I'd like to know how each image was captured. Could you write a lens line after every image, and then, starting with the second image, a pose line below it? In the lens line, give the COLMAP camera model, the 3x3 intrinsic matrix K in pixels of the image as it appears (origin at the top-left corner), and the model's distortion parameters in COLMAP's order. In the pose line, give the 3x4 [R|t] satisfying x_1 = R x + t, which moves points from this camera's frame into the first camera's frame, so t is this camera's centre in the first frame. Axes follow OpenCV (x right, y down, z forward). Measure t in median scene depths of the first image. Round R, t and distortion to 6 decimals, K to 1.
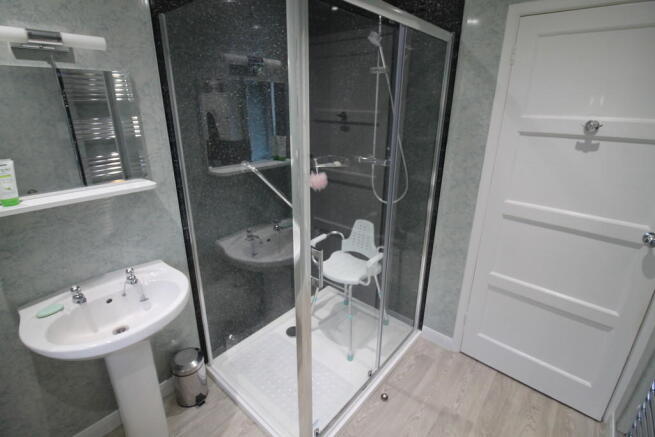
lens RADIAL K [[310.5, 0, 326.9], [0, 310.5, 212.8], [0, 0, 1]] dist [-0.000624, -0.015541]
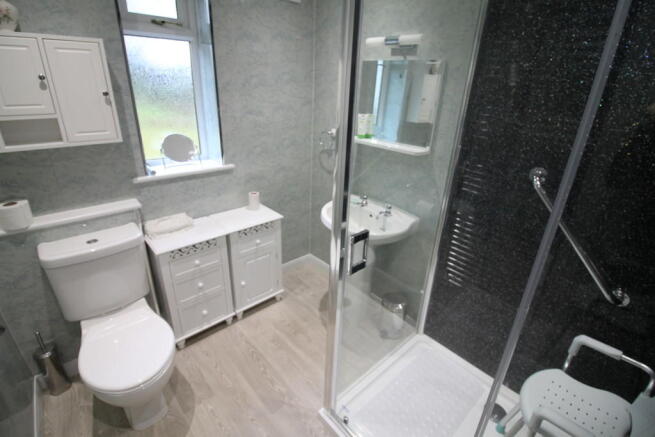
lens RADIAL K [[304.8, 0, 326.9], [0, 304.8, 201.6], [0, 0, 1]] dist [-0.000685, -0.014773]
pose [[-0.115166, 0.351282, -0.929160, 0.794212], [-0.355240, 0.858959, 0.368773, -0.288851], [0.927654, 0.372545, 0.025866, 0.849089]]
